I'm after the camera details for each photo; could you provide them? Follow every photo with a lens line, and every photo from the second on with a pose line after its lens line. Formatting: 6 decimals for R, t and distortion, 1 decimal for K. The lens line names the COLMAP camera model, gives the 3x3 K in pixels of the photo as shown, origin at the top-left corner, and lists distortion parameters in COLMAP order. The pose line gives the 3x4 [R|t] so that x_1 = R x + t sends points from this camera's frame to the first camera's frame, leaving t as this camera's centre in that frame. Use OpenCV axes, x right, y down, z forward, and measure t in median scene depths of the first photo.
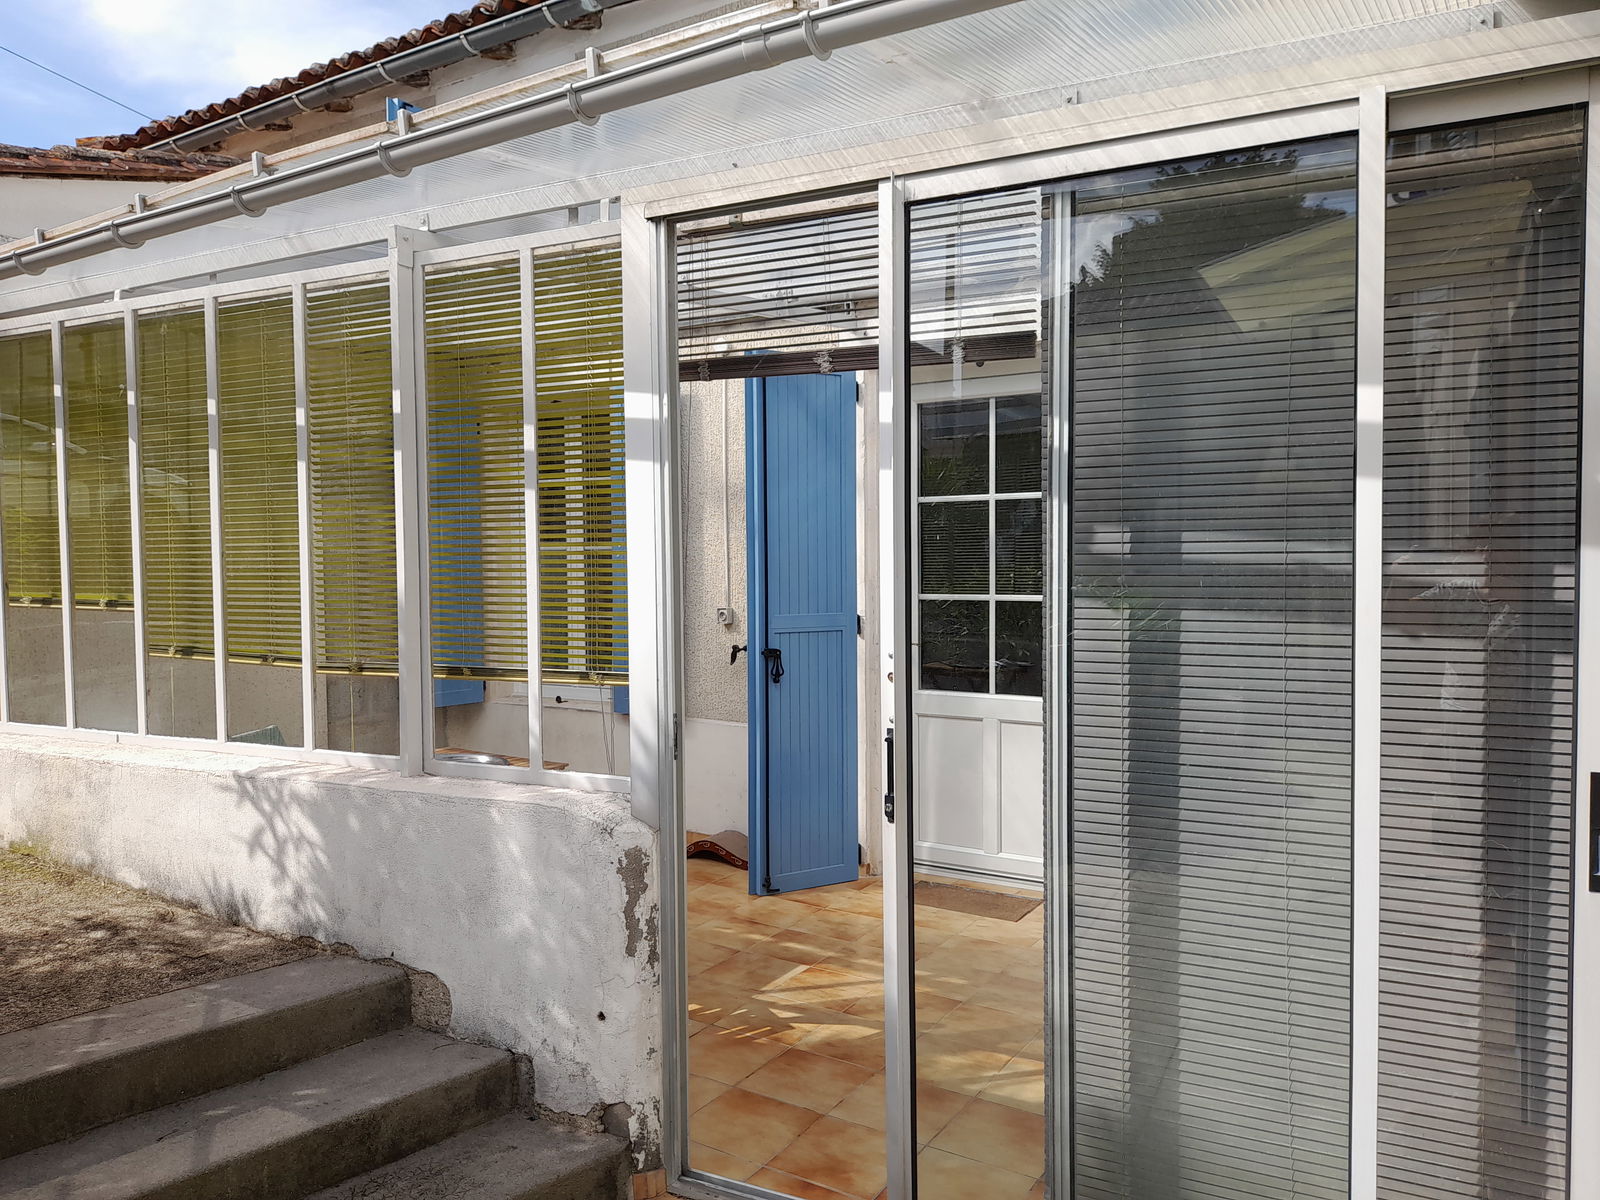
lens RADIAL K [[1167.2, 0, 803.7], [0, 1167.2, 599.4], [0, 0, 1]] dist [0.037117, -0.040834]
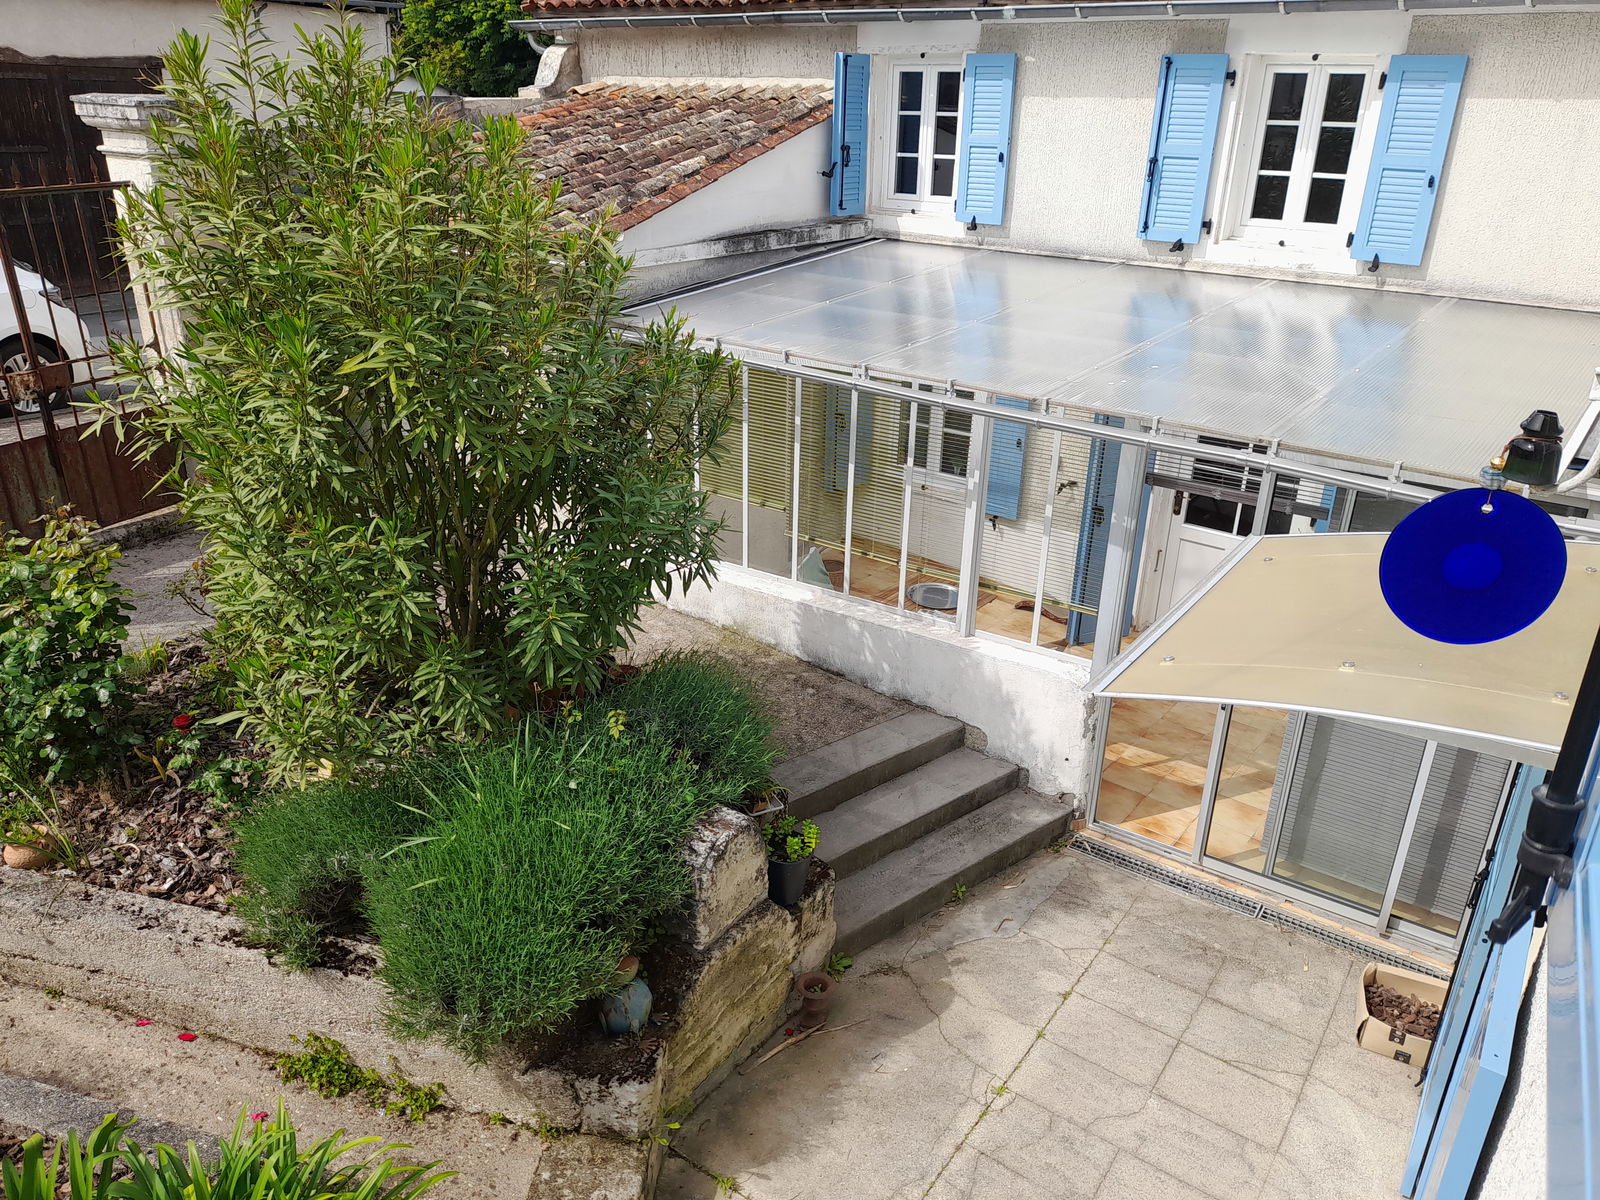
lens RADIAL K [[1167.2, 0, 807.7], [0, 1167.2, 594.5], [0, 0, 1]] dist [0.037117, -0.040834]
pose [[0.992801, 0.073825, -0.094322, -0.464496], [-0.035595, 0.933741, 0.356175, -0.710442], [0.114367, -0.350253, 0.929647, -1.022606]]
